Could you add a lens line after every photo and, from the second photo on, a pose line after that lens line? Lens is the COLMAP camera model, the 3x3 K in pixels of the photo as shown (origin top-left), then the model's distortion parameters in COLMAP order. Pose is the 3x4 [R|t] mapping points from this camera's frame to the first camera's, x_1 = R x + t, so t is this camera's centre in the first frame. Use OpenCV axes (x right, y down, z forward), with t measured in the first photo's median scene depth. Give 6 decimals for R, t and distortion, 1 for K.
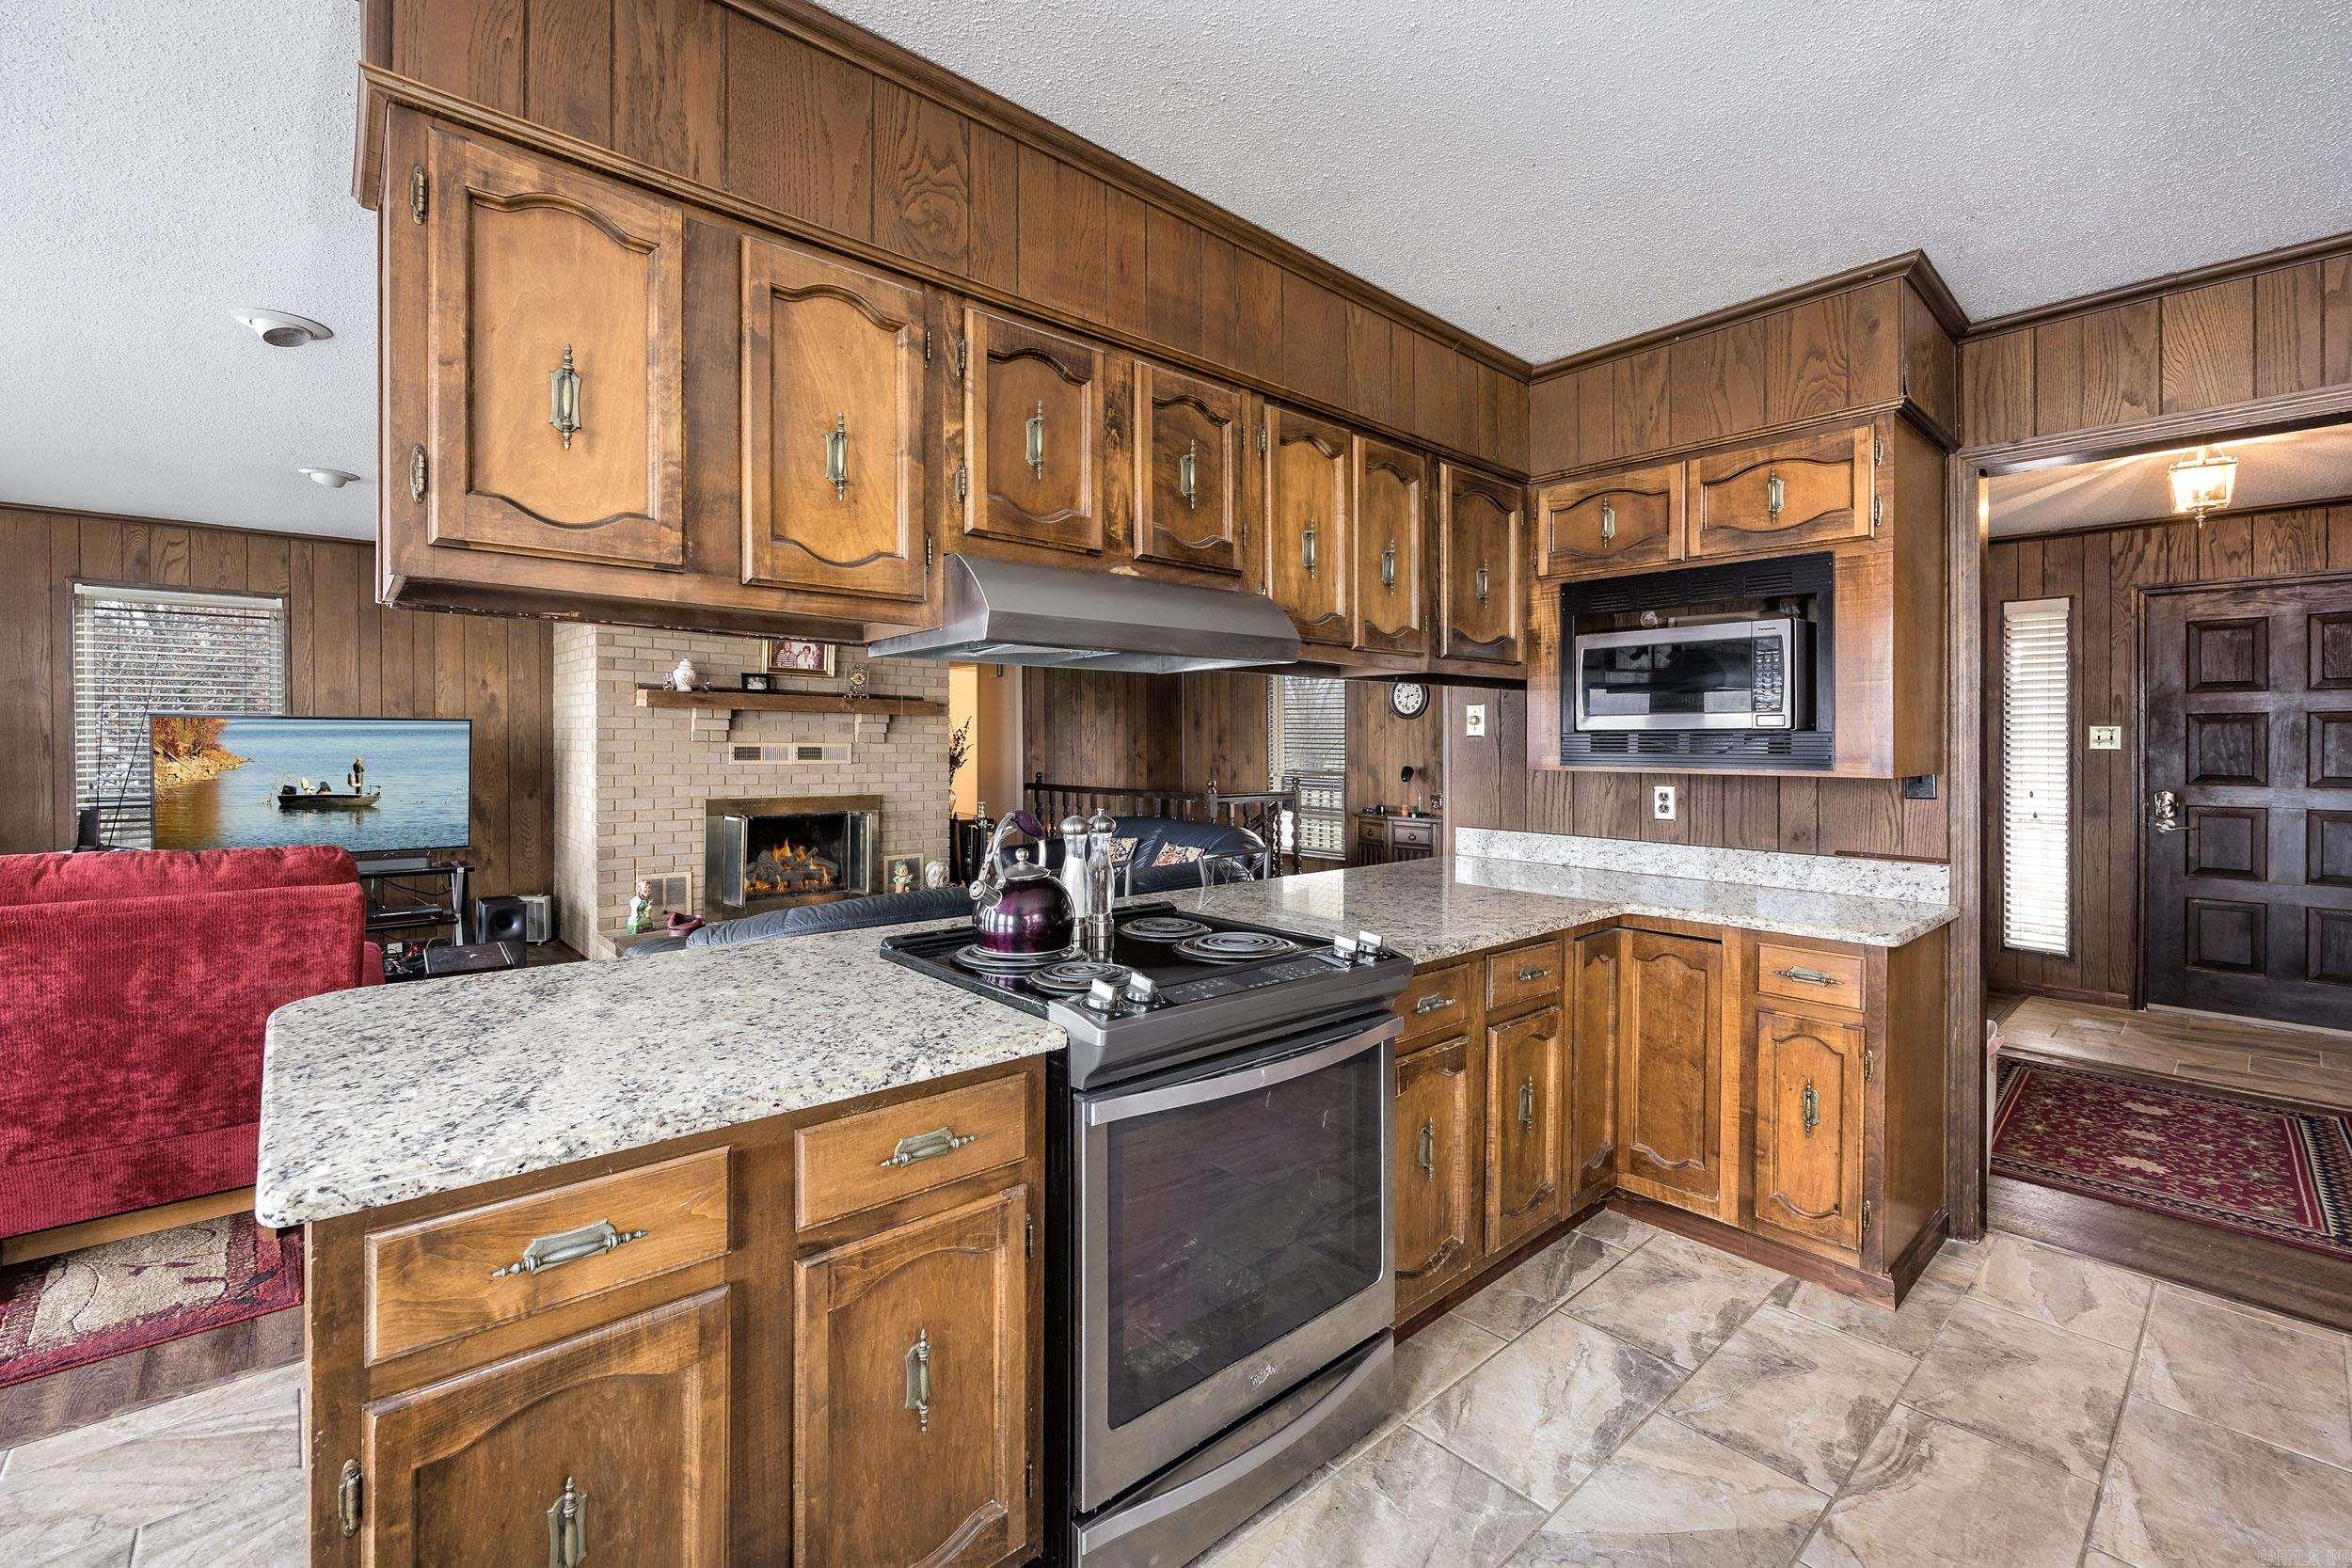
lens RADIAL K [[980.7, 0, 1166.6], [0, 980.7, 753.9], [0, 0, 1]] dist [-0.002422, -0.000050]
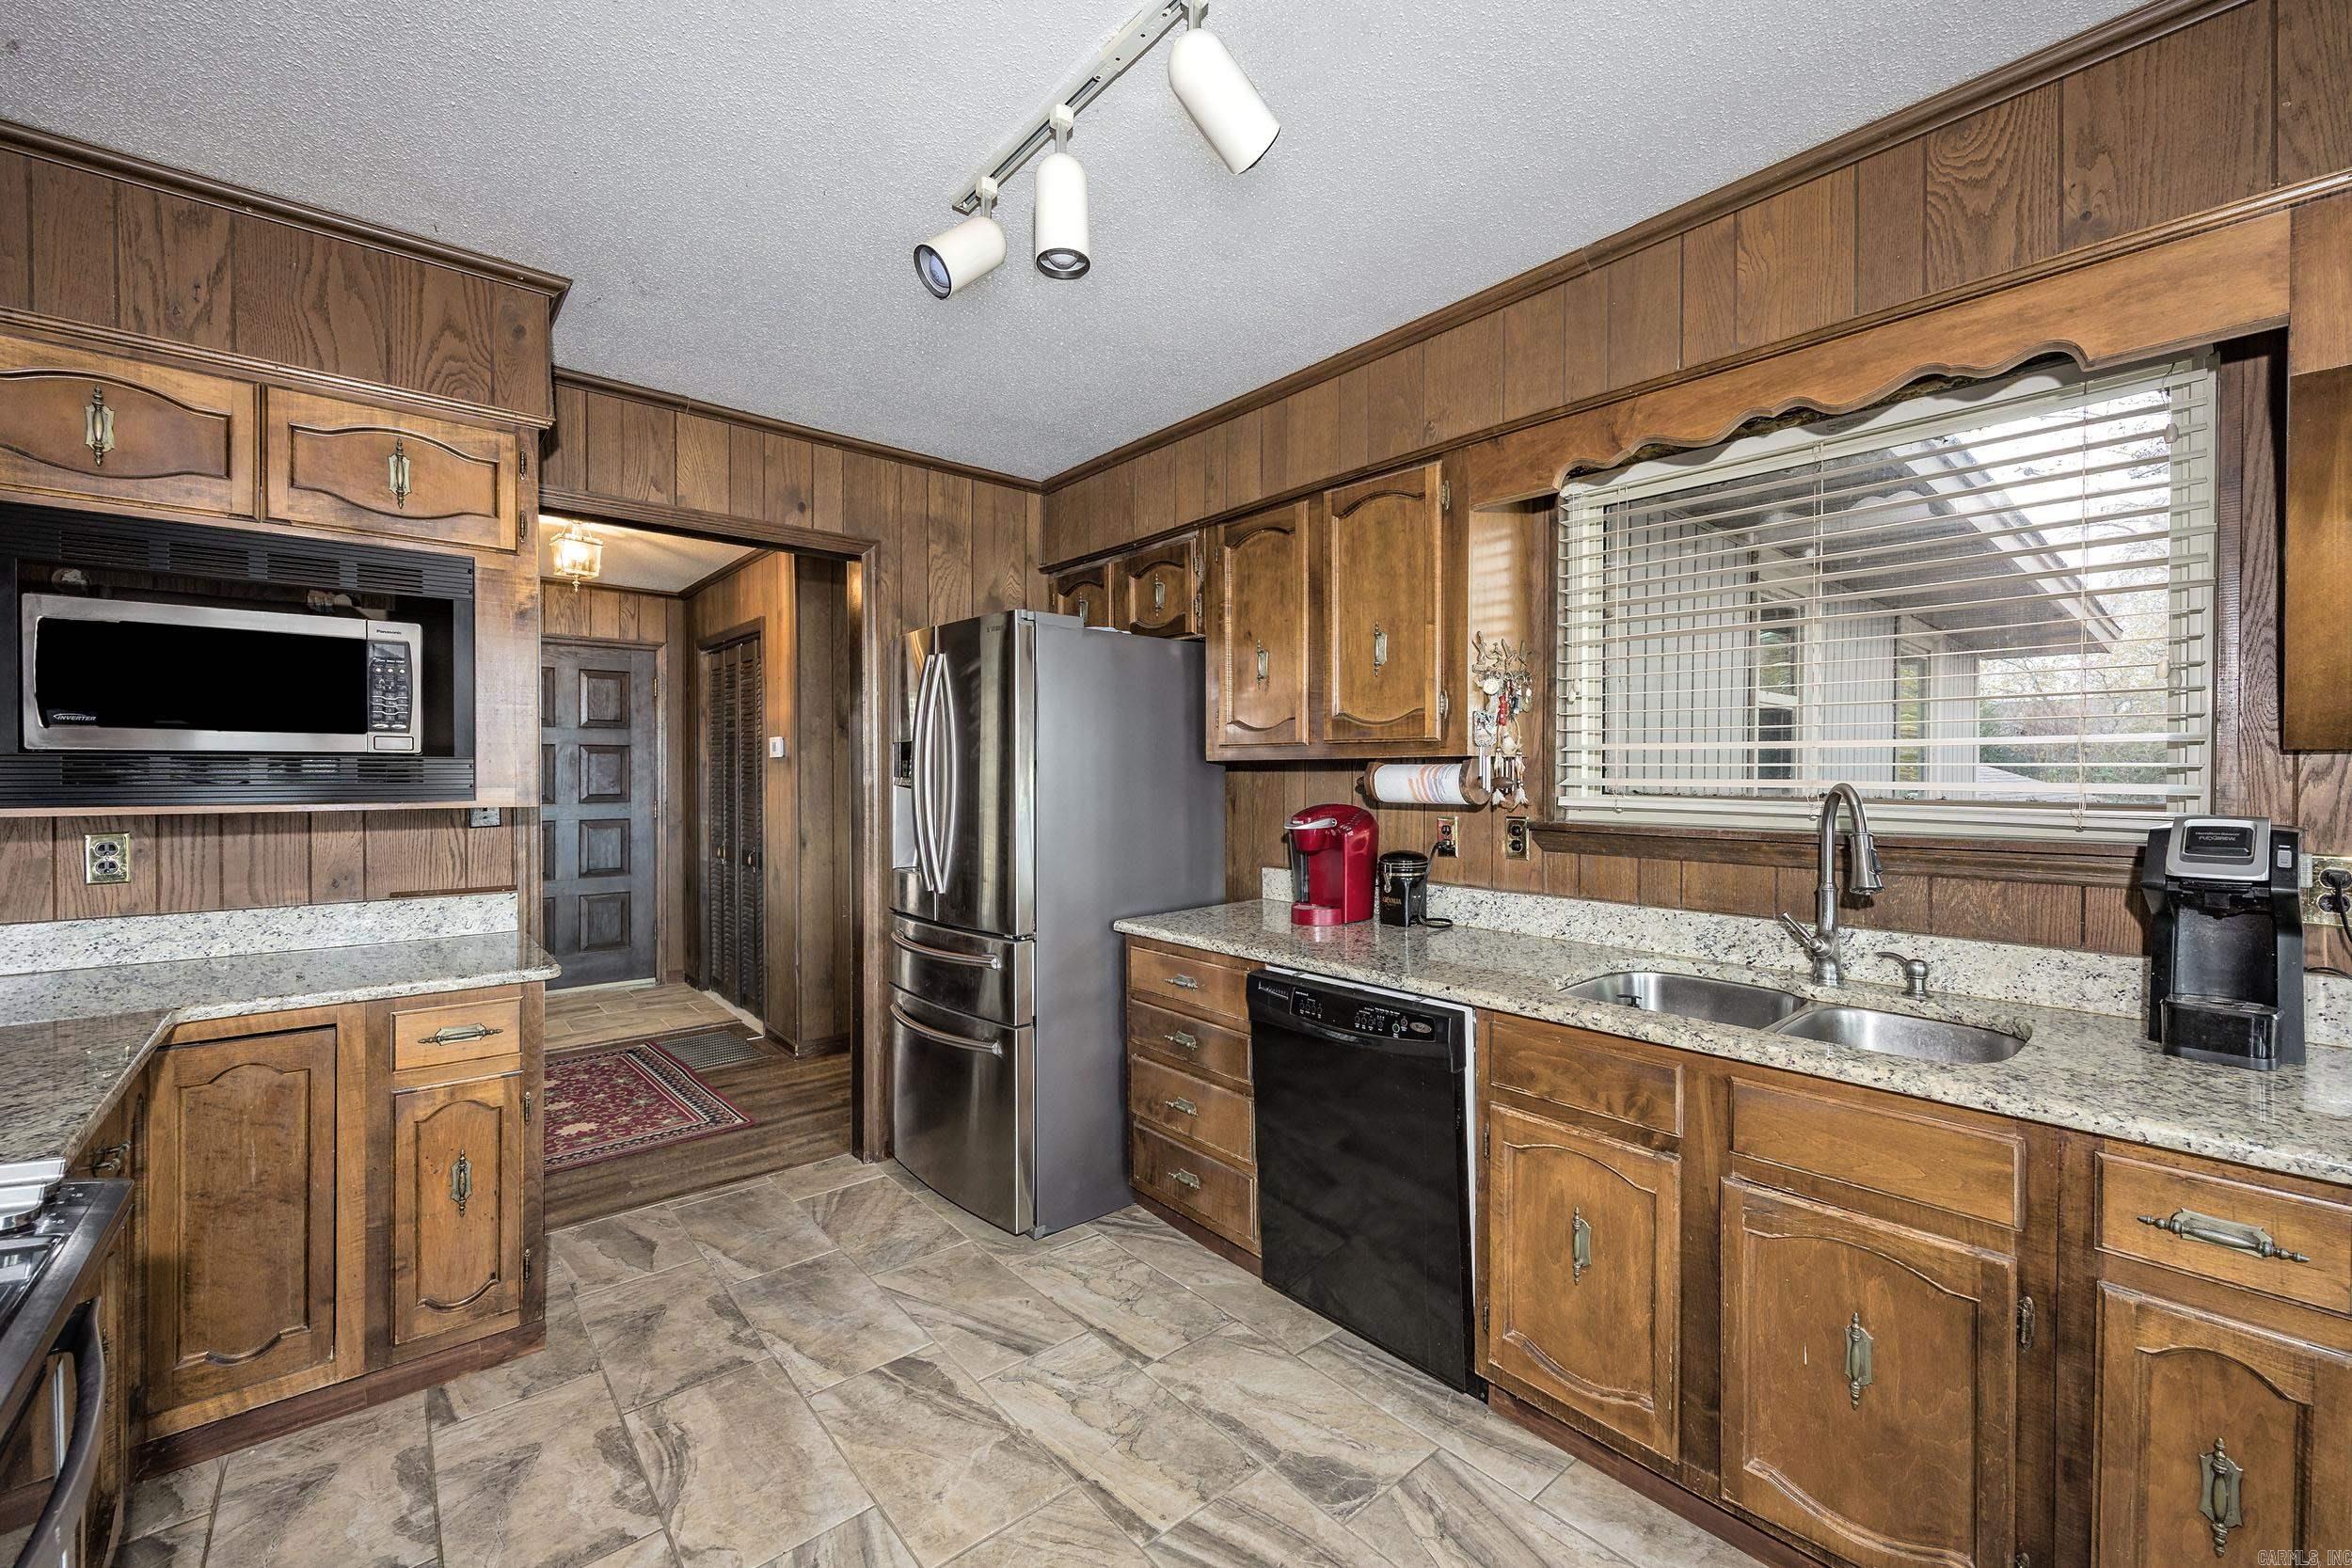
lens RADIAL K [[980.7, 0, 1193.1], [0, 980.7, 783.7], [0, 0, 1]] dist [-0.002422, -0.000050]
pose [[-0.008630, -0.016760, 0.999822, -0.085056], [0.010202, 0.999806, 0.016847, -0.002794], [-0.999911, 0.010345, -0.008457, 0.126809]]
